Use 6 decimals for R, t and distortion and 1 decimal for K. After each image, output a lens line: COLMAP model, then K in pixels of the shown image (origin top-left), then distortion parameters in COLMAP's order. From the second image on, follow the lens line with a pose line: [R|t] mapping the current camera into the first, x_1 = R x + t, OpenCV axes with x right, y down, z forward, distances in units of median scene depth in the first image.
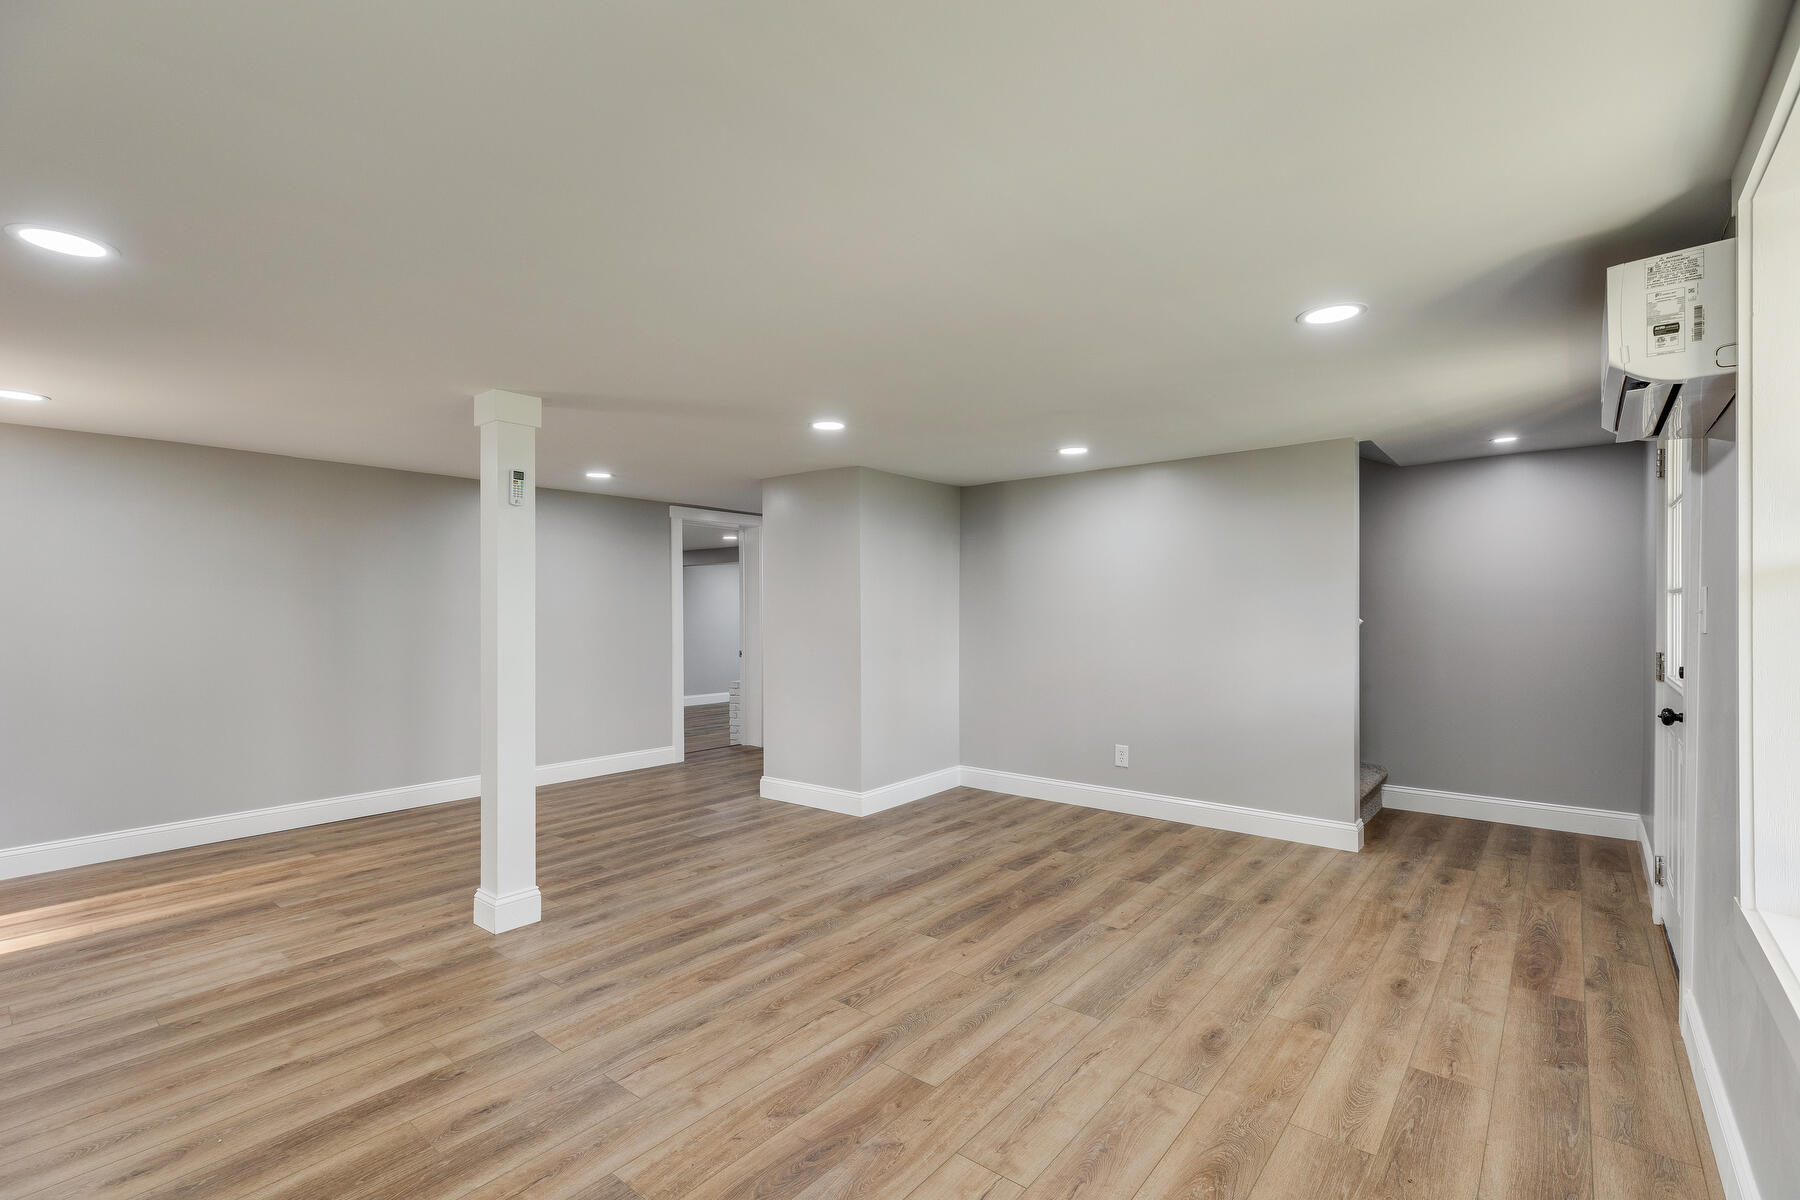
lens RADIAL K [[811.8, 0, 900.5], [0, 811.8, 607.3], [0, 0, 1]] dist [0.004448, 0.000277]
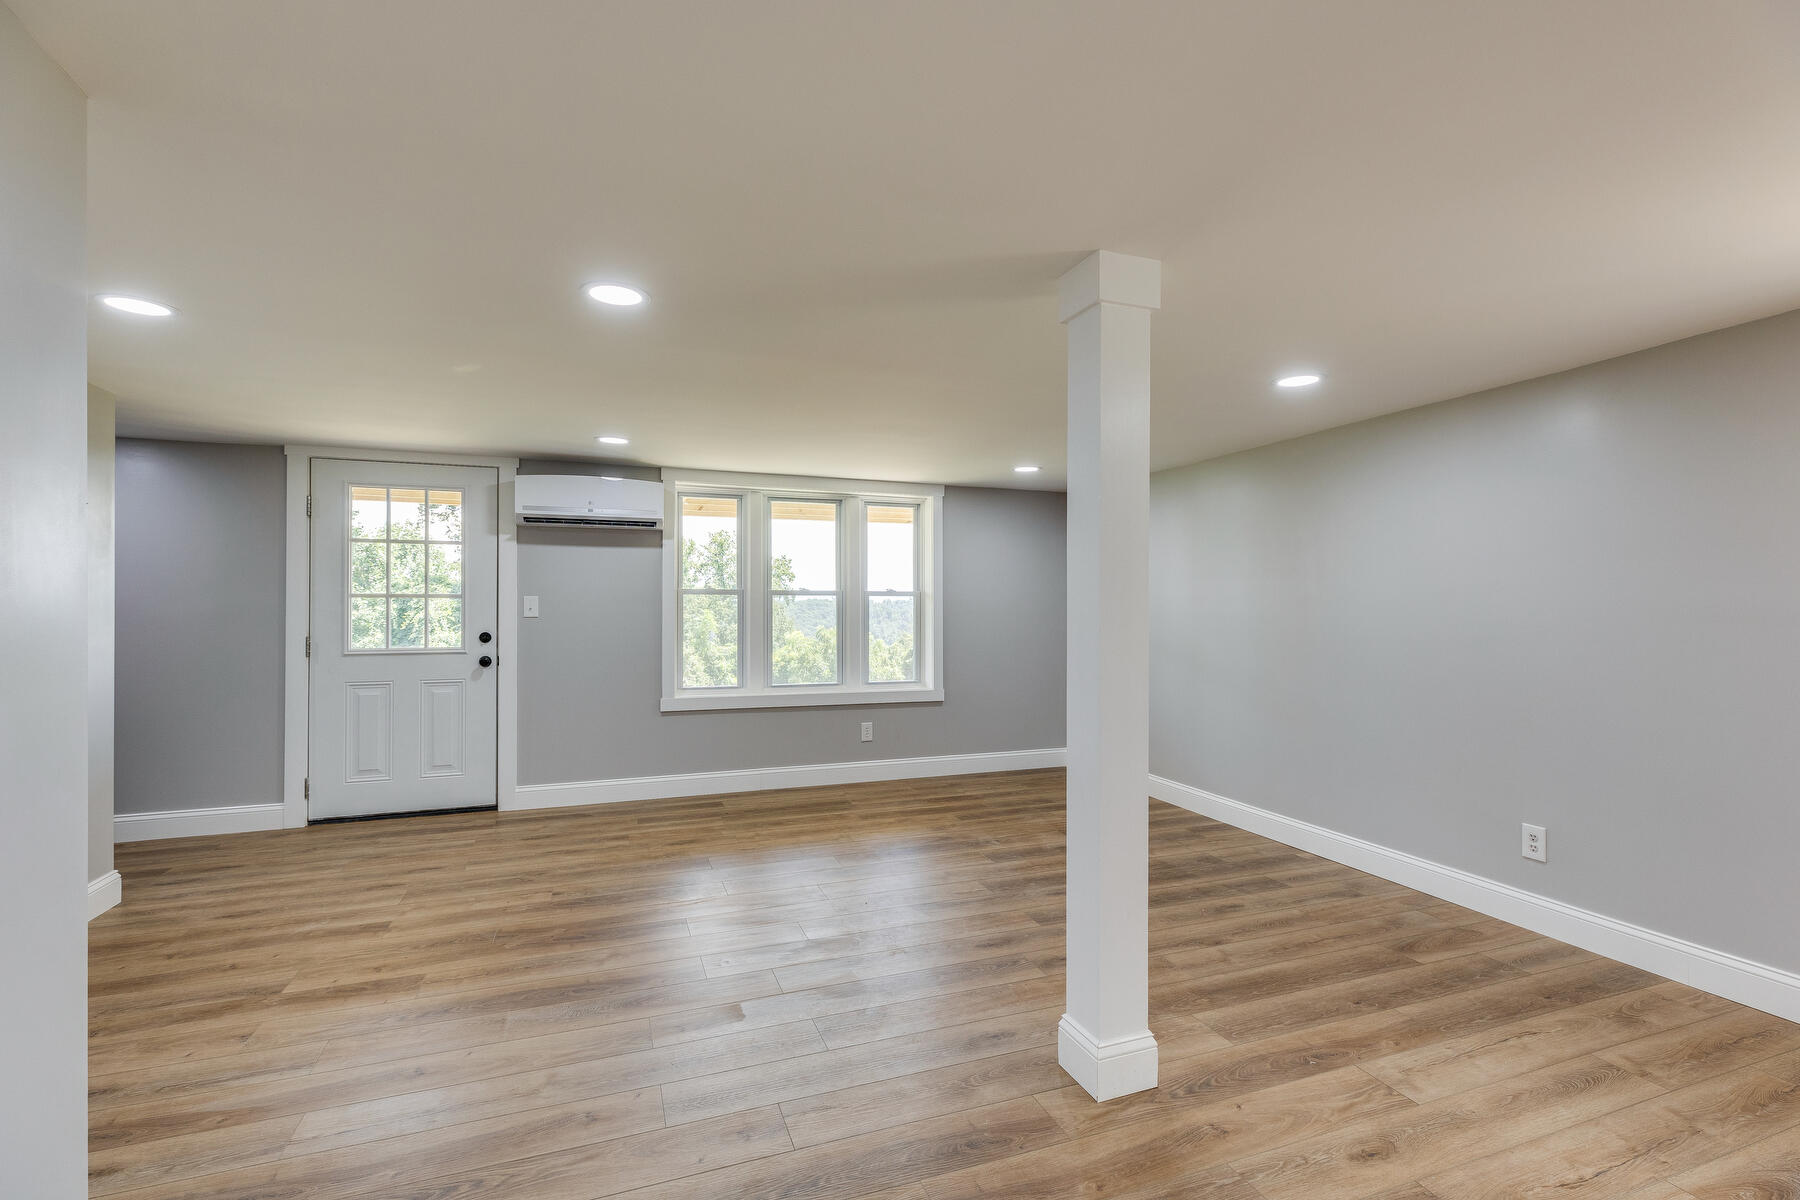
lens RADIAL K [[811.8, 0, 895.6], [0, 811.8, 607.3], [0, 0, 1]] dist [0.004448, 0.000277]
pose [[-0.866526, 0.005651, 0.499100, -0.695446], [0.004145, 0.999983, -0.004126, 0.011524], [-0.499115, -0.001506, -0.866534, 1.729627]]
